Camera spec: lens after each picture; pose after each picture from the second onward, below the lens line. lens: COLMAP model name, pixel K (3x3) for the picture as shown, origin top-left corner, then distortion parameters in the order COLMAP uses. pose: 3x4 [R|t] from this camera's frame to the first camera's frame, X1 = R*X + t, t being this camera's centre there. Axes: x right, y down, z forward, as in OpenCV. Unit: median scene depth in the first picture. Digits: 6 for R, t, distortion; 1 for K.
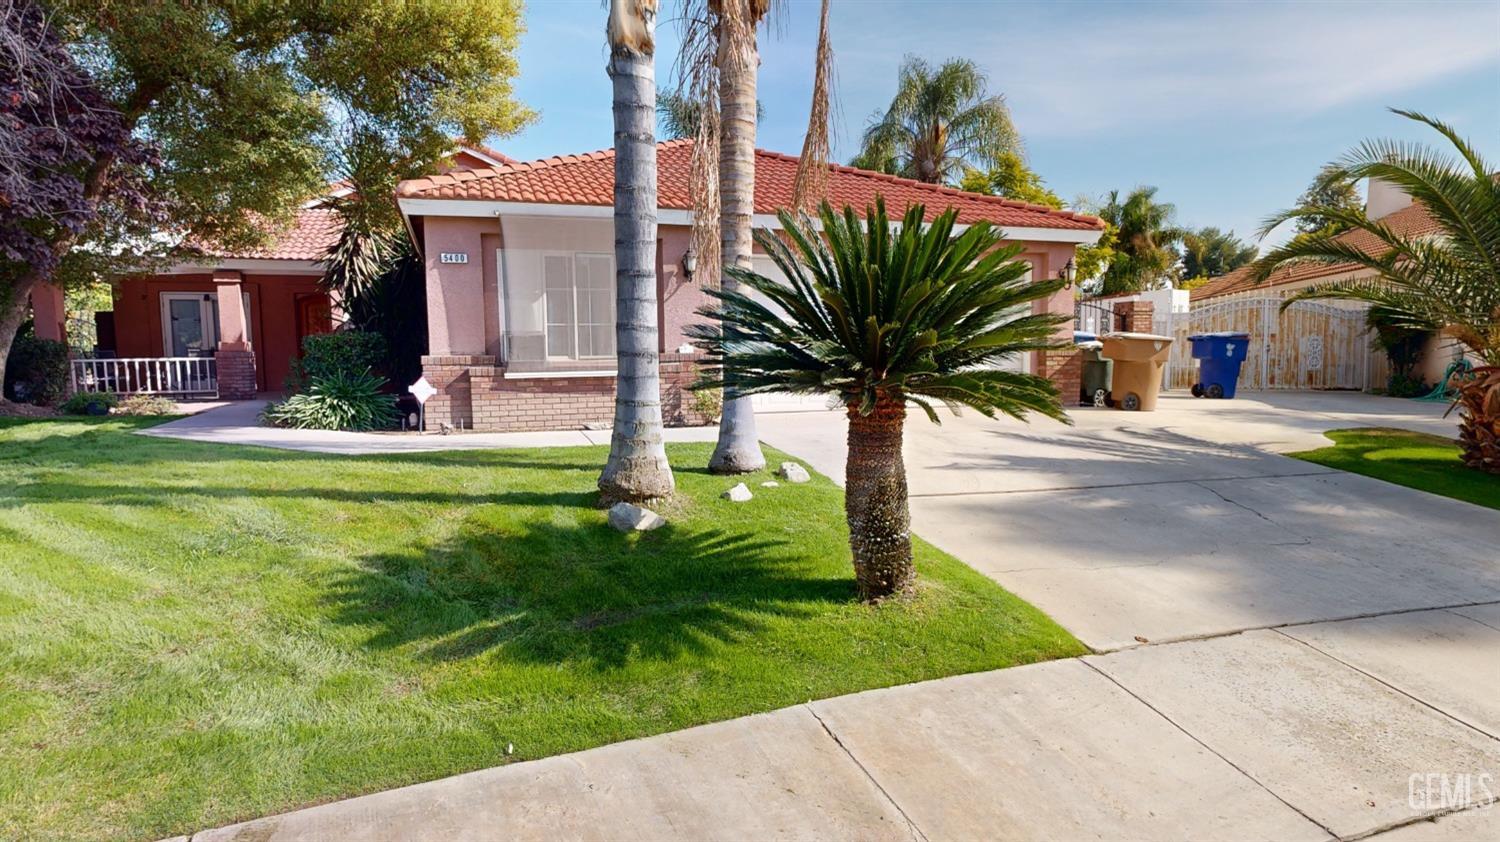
lens RADIAL K [[872.2, 0, 750.0], [0, 872.2, 421.0], [0, 0, 1]] dist [-0.001459, 0.000064]
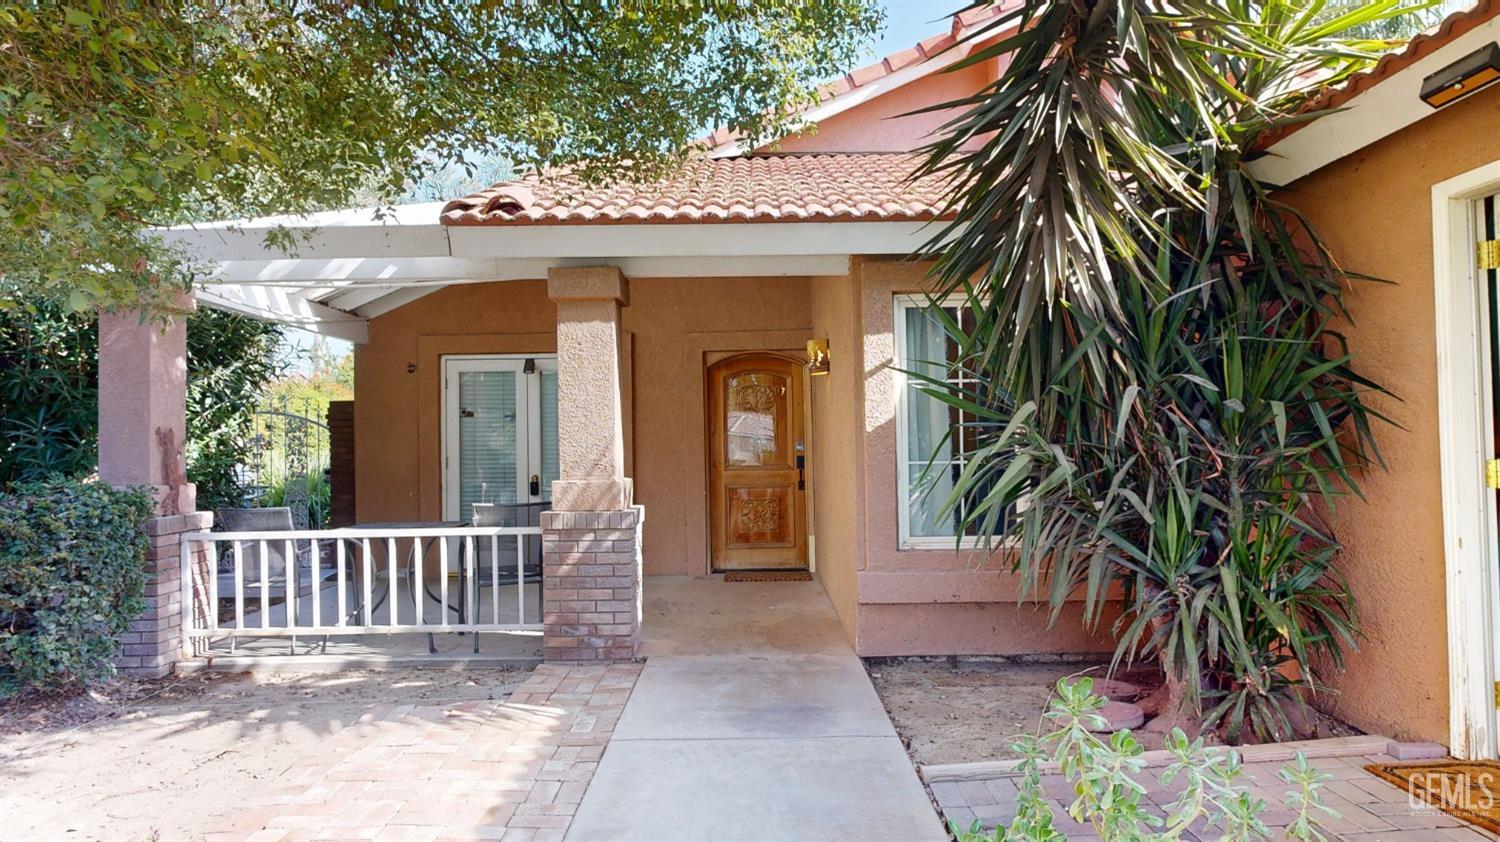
lens RADIAL K [[872.2, 0, 750.0], [0, 872.2, 421.0], [0, 0, 1]] dist [-0.001459, 0.000064]
pose [[0.951431, -0.011577, -0.307645, -1.015015], [-0.018524, 0.995329, -0.094744, -0.195275], [0.307305, 0.095841, 0.946773, 1.648228]]
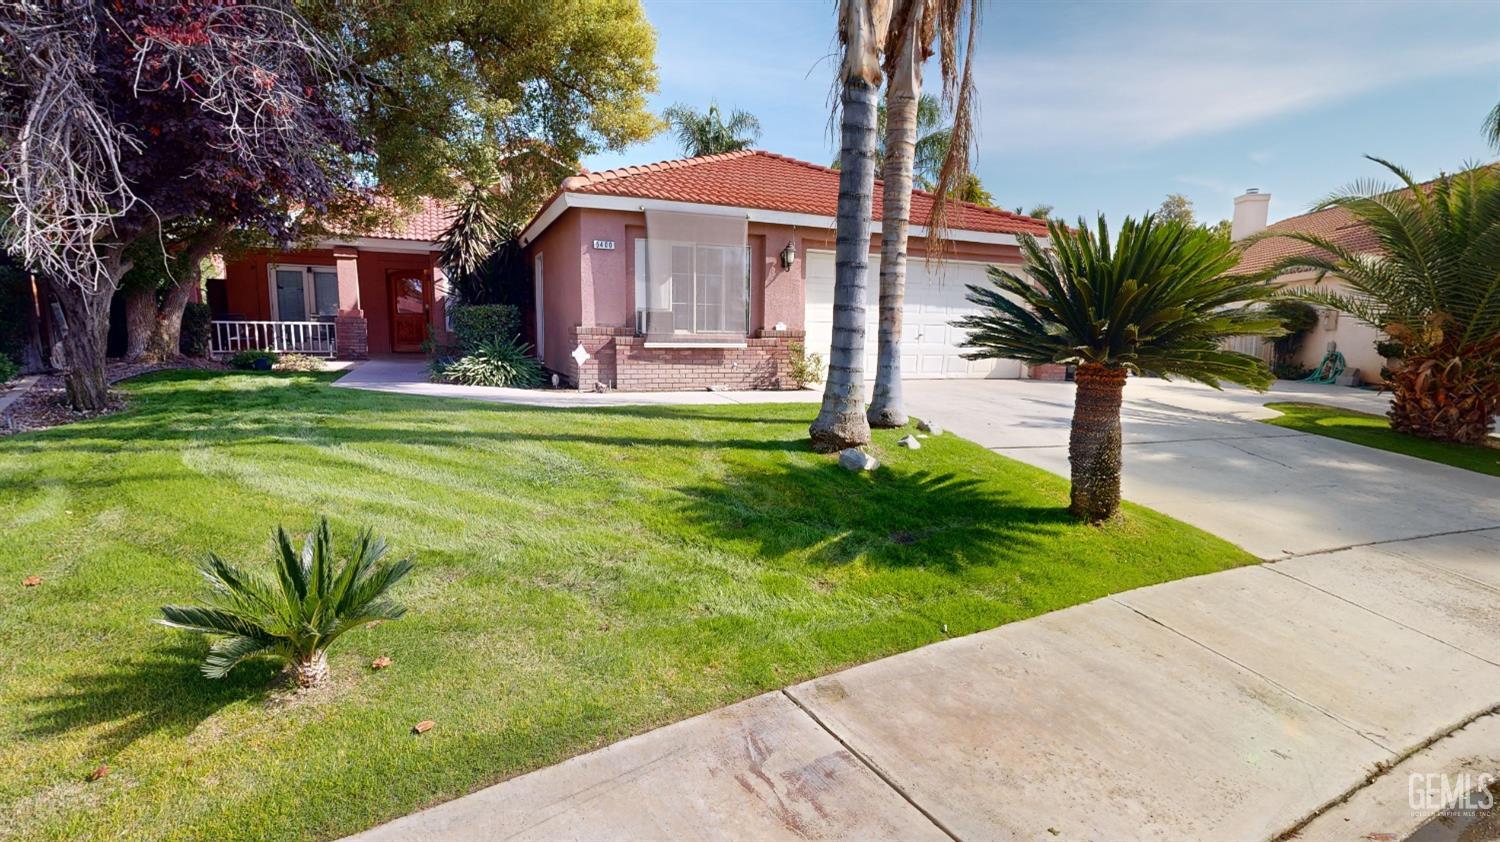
lens RADIAL K [[725.6, 0, 746.2], [0, 725.6, 426.2], [0, 0, 1]] dist [-0.000999, 0.000317]
pose [[0.995887, 0.016378, 0.089110, -0.358492], [-0.020911, 0.998521, 0.050182, 0.011210], [-0.088156, -0.051839, 0.994757, -0.027541]]
